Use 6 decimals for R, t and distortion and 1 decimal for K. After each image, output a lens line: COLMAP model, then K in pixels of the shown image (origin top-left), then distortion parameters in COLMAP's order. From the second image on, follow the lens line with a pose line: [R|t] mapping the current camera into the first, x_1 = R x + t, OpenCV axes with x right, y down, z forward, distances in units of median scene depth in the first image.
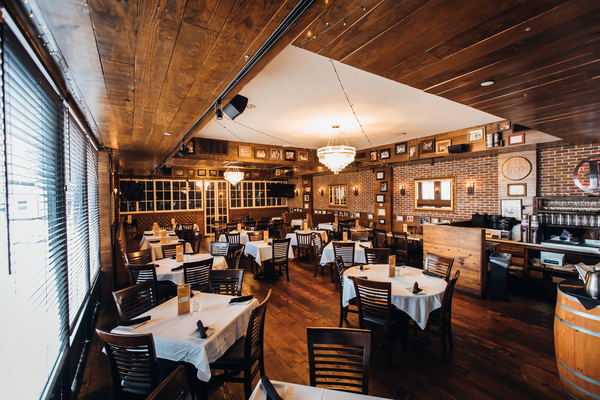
lens RADIAL K [[266.9, 0, 298.4], [0, 266.9, 198.1], [0, 0, 1]] dist [0.003555, -0.000257]
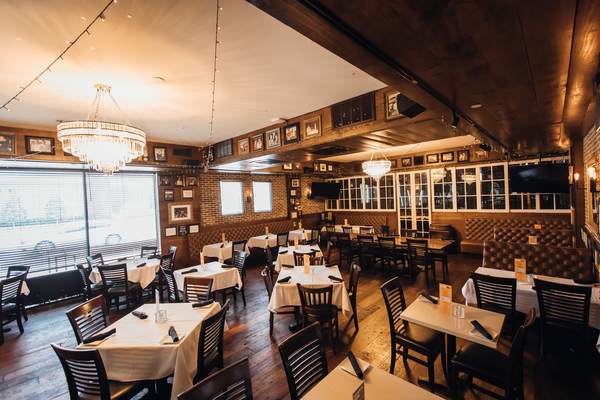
lens RADIAL K [[266.9, 0, 297.9], [0, 266.9, 199.5], [0, 0, 1]] dist [0.003555, -0.000257]
pose [[0.249107, 0.015832, -0.968346, 0.340912], [0.026507, 0.999380, 0.023159, -0.014804], [0.968113, -0.031437, 0.248533, 0.523703]]
